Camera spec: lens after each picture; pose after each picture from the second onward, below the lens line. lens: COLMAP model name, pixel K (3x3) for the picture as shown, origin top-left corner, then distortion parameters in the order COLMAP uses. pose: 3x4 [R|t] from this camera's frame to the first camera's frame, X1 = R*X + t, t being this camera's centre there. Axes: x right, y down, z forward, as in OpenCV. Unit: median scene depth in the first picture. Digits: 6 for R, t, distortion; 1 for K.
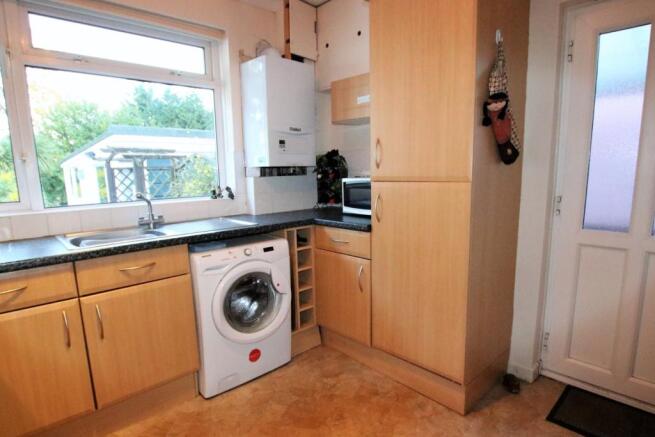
lens RADIAL K [[325.4, 0, 329.5], [0, 325.4, 225.2], [0, 0, 1]] dist [-0.027856, 0.000090]
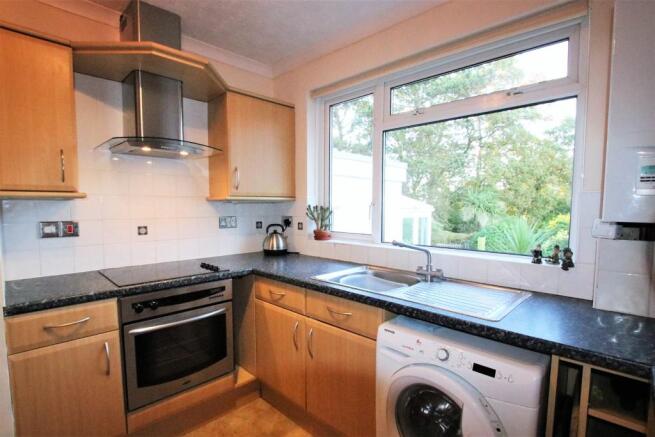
lens RADIAL K [[325.4, 0, 329.5], [0, 325.4, 225.2], [0, 0, 1]] dist [-0.027856, 0.000090]
pose [[0.072816, 0.090182, -0.993260, 0.322806], [-0.170486, 0.982371, 0.076695, -0.169132], [0.982666, 0.163752, 0.086907, 0.640030]]
